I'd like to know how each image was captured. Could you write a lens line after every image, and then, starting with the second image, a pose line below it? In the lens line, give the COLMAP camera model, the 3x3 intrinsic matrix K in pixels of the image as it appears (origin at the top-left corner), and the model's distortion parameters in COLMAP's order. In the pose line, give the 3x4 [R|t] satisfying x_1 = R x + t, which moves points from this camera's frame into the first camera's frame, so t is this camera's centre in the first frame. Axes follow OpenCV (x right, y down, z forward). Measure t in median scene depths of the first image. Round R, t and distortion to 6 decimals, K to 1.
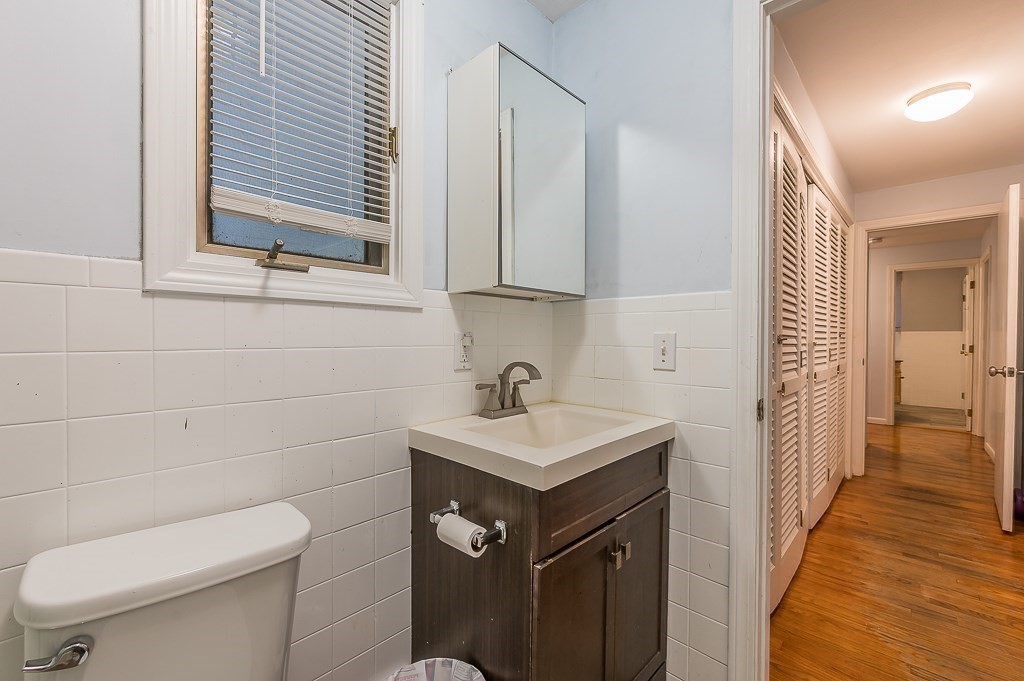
lens RADIAL K [[427.0, 0, 512.0], [0, 427.0, 340.5], [0, 0, 1]] dist [0.000880, 0.000160]
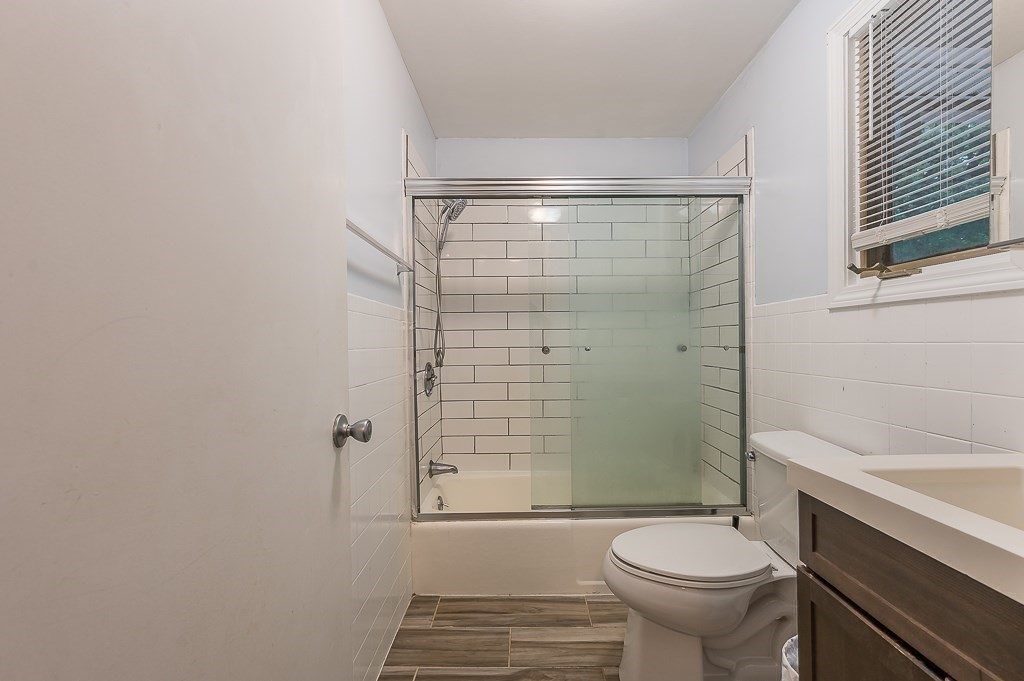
lens RADIAL K [[427.0, 0, 512.0], [0, 427.0, 340.5], [0, 0, 1]] dist [0.000880, 0.000160]
pose [[-0.737136, 0.003985, -0.675732, 1.138769], [0.006312, 0.999980, -0.000988, 0.007536], [0.675715, -0.004993, -0.737146, 1.199431]]
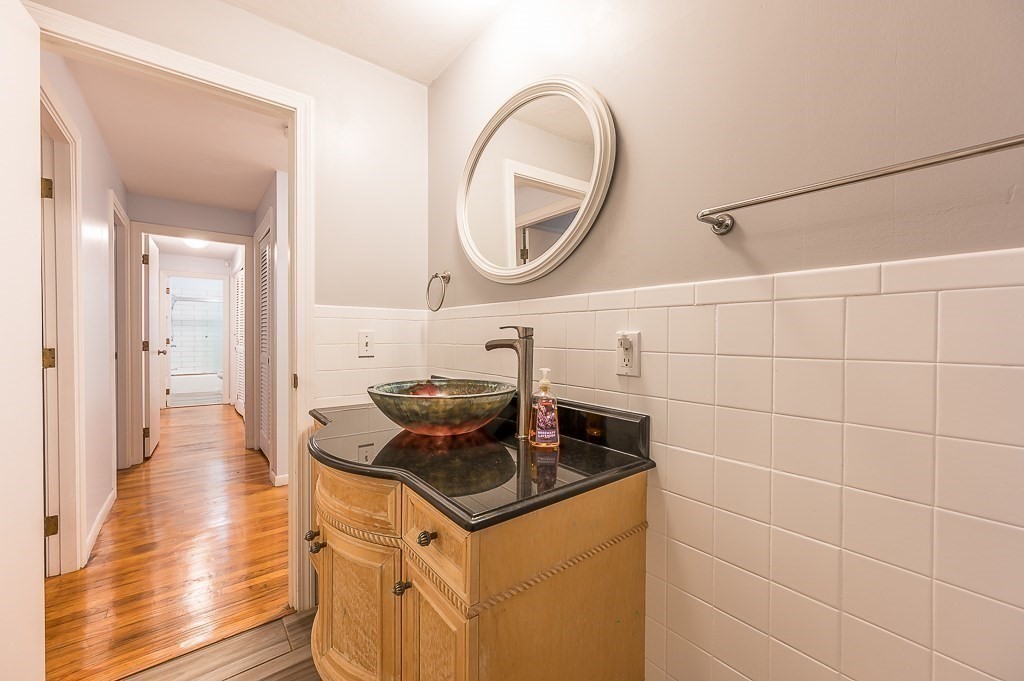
lens RADIAL K [[401.7, 0, 512.0], [0, 401.7, 340.5], [0, 0, 1]] dist [-0.000267, -0.000023]
pose [[-0.150909, 0.008523, -0.988511, 3.493434], [-0.007680, 0.999923, 0.009794, 0.008338], [0.988518, 0.009070, -0.150832, 3.698401]]
